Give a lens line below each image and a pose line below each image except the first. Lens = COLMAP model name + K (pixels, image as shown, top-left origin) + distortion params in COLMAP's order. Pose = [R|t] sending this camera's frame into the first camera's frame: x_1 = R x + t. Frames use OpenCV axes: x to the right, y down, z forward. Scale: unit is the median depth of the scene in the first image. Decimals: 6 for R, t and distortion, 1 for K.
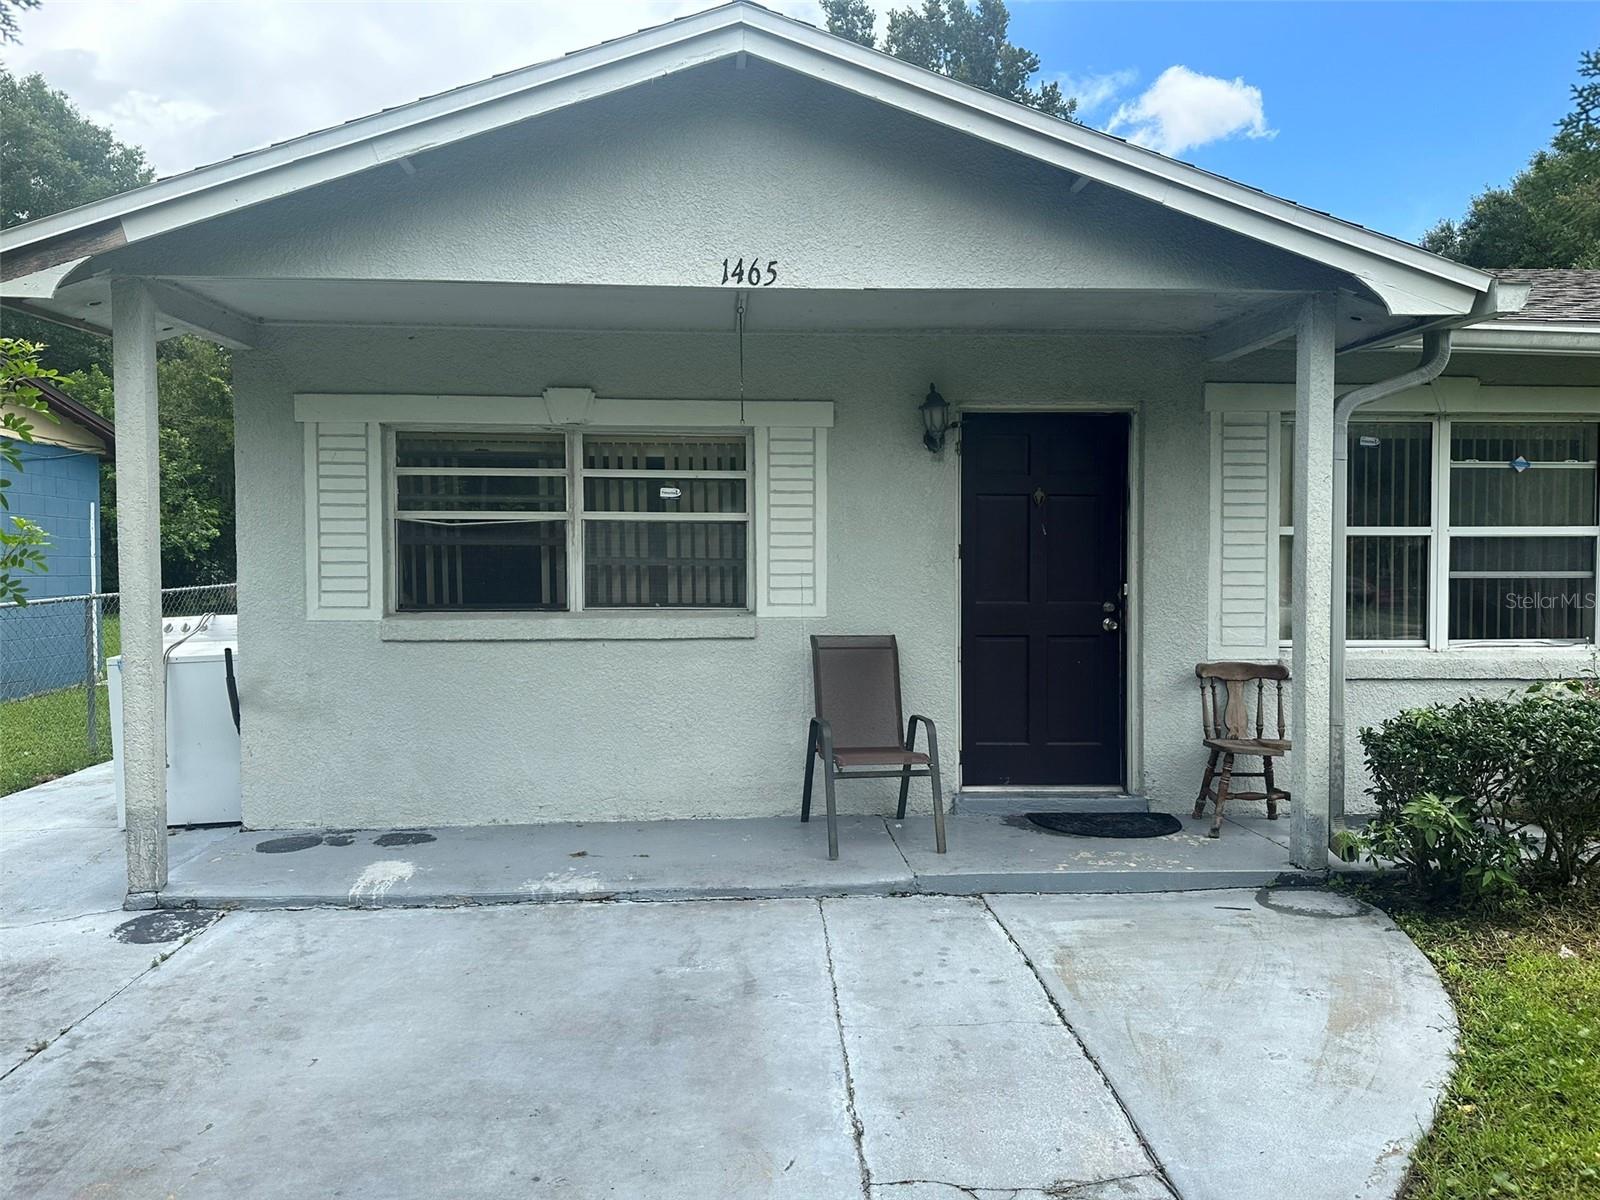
lens RADIAL K [[1106.0, 0, 802.6], [0, 1106.0, 594.3], [0, 0, 1]] dist [0.132187, -0.222278]
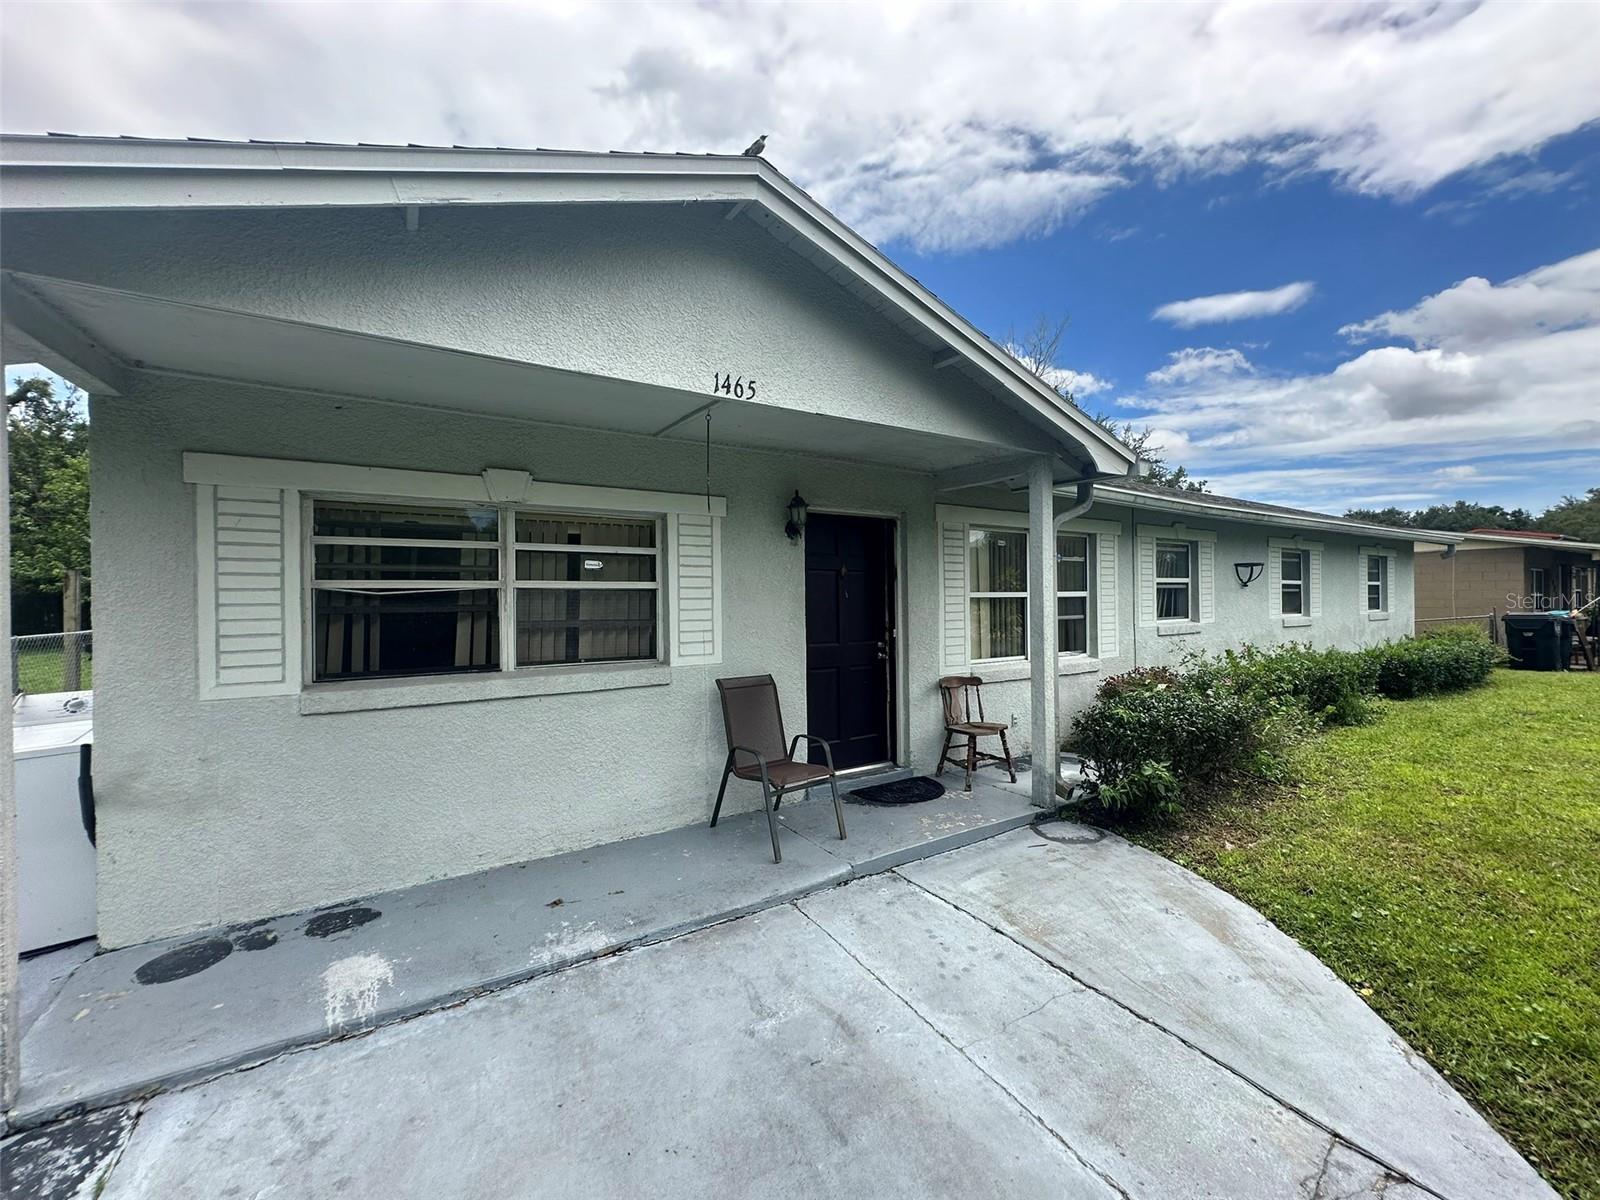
lens RADIAL K [[634.6, 0, 800.9], [0, 634.6, 597.6], [0, 0, 1]] dist [0.001264, -0.000373]
pose [[0.877348, -0.006764, 0.479807, -0.259663], [0.019760, 0.999562, -0.022040, -0.039040], [-0.479447, 0.028818, 0.877097, 0.314581]]
